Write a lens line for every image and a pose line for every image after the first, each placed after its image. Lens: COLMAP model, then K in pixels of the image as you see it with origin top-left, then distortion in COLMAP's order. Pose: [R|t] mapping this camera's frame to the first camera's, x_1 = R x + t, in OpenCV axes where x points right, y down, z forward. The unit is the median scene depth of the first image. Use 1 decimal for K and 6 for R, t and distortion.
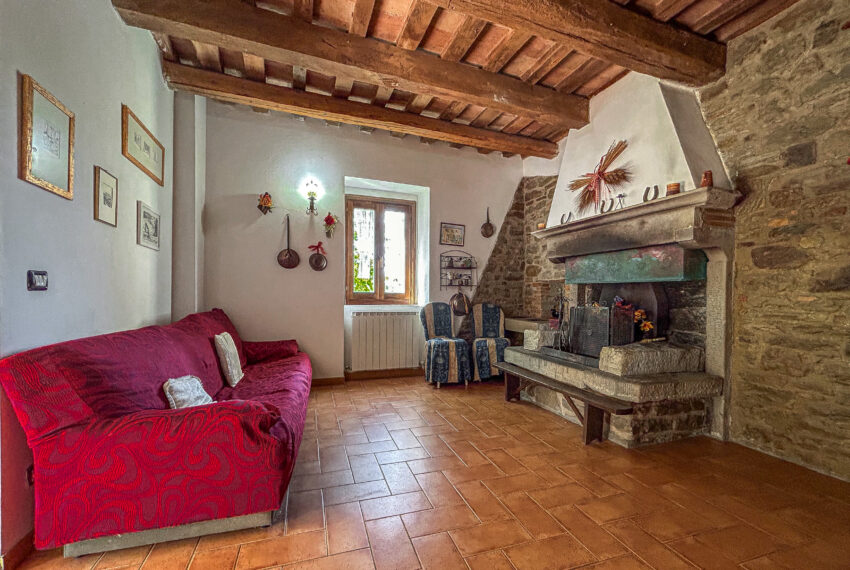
lens RADIAL K [[344.4, 0, 425.6], [0, 344.4, 289.6], [0, 0, 1]] dist [-0.001712, -0.000202]
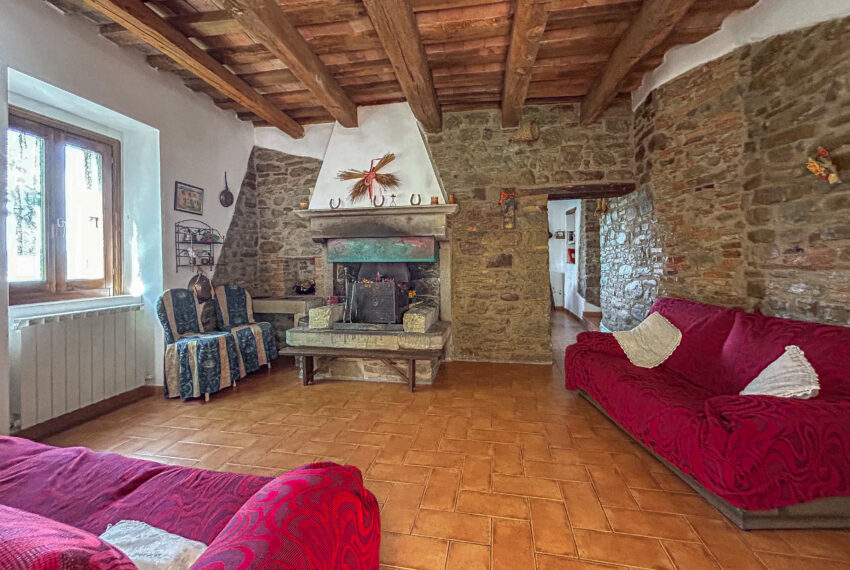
lens RADIAL K [[344.2, 0, 423.3], [0, 344.2, 249.3], [0, 0, 1]] dist [-0.000957, -0.000187]
pose [[0.506438, 0.014257, 0.862159, -0.406250], [0.007265, 0.999757, -0.020799, -0.034379], [-0.862246, 0.016797, 0.506211, 0.201645]]
